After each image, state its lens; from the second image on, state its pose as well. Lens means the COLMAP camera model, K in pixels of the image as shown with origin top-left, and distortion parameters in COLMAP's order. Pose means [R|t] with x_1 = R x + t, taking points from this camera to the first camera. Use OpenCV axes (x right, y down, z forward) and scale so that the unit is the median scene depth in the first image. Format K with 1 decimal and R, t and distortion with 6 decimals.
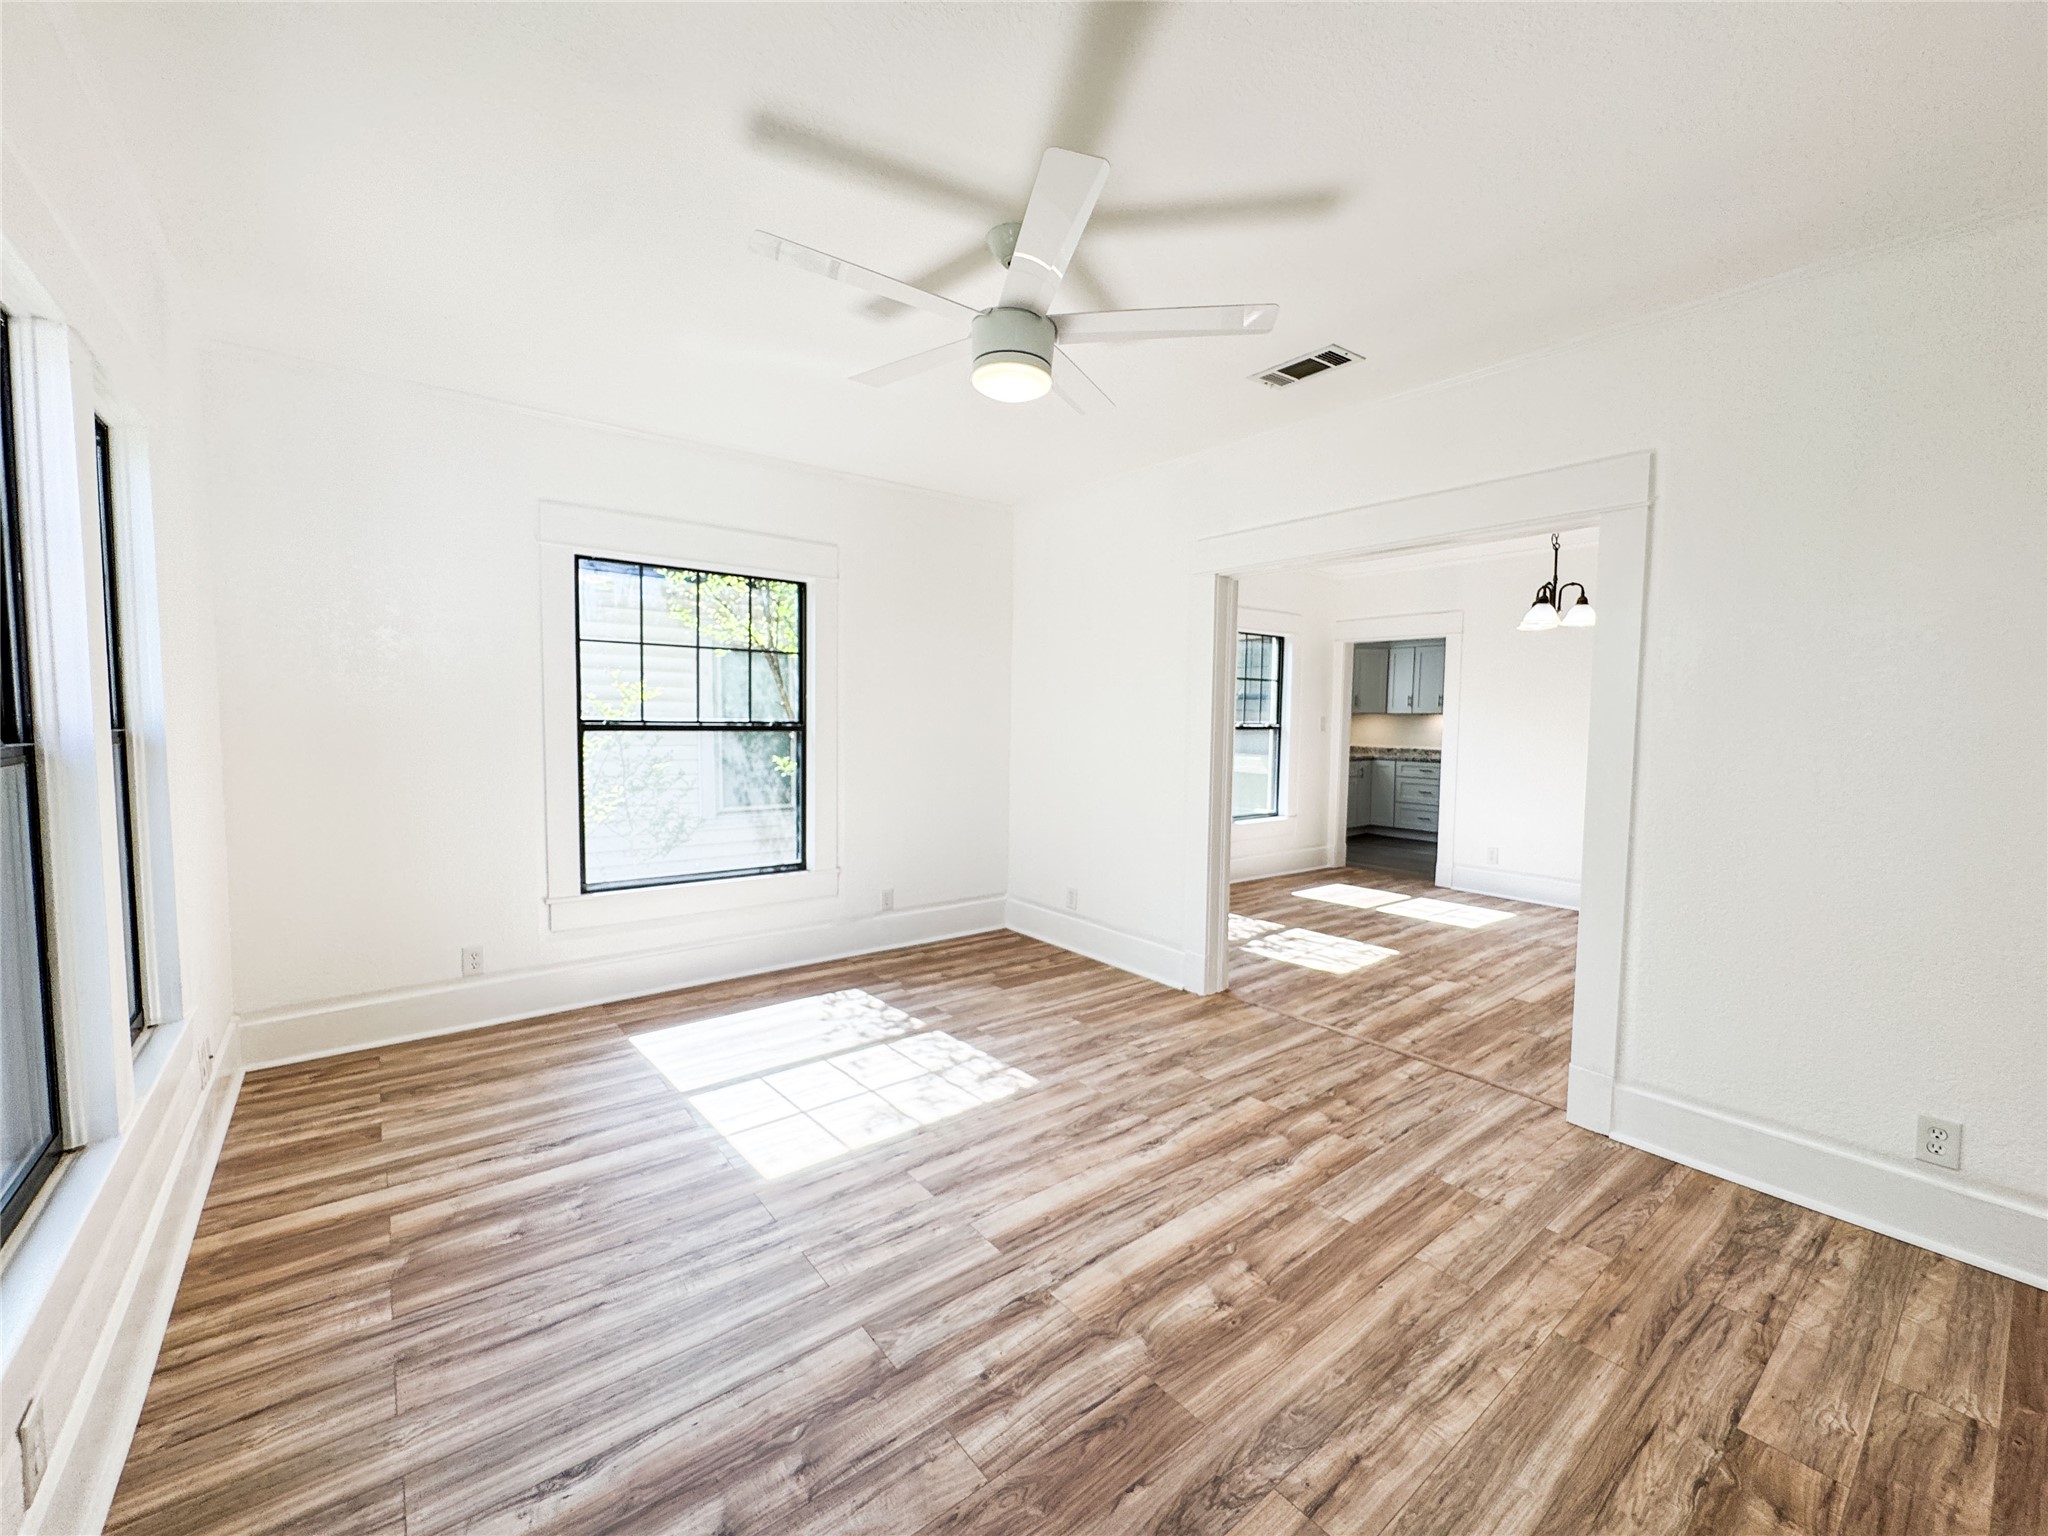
lens RADIAL K [[822.8, 0, 1021.5], [0, 822.8, 766.2], [0, 0, 1]] dist [-0.001201, -0.000222]
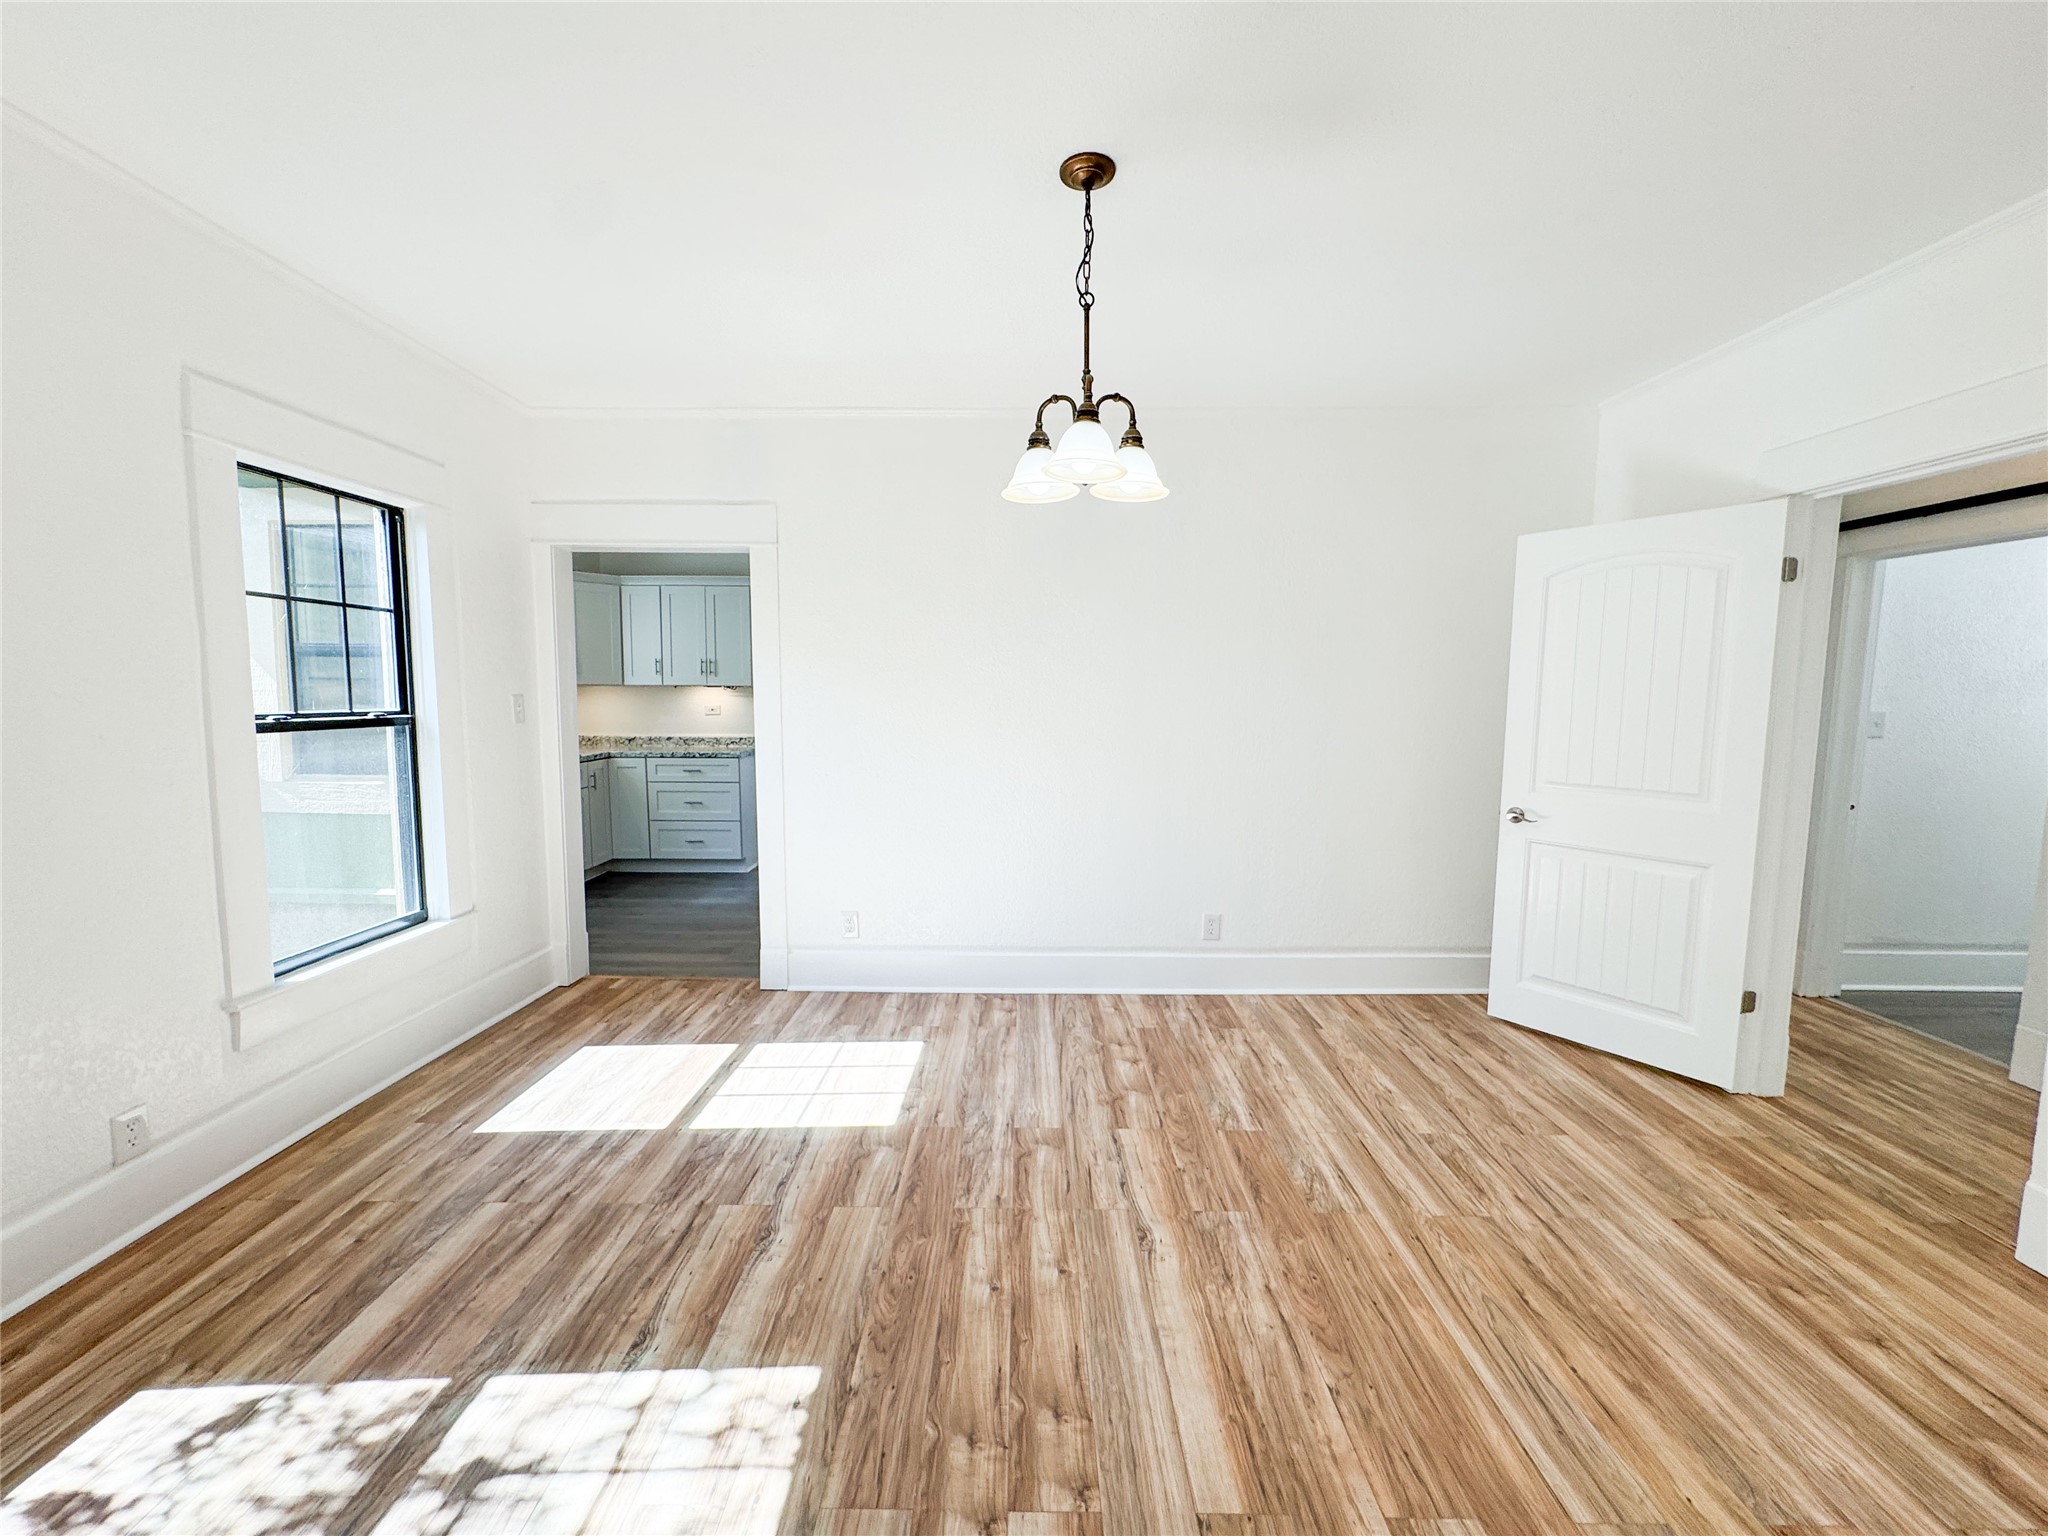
lens RADIAL K [[822.8, 0, 1021.5], [0, 822.8, 766.2], [0, 0, 1]] dist [-0.001201, -0.000222]
pose [[0.620765, -0.078511, 0.780055, 0.174181], [0.050033, 0.996912, 0.060521, -0.032835], [-0.782398, 0.001459, 0.622777, 0.479364]]
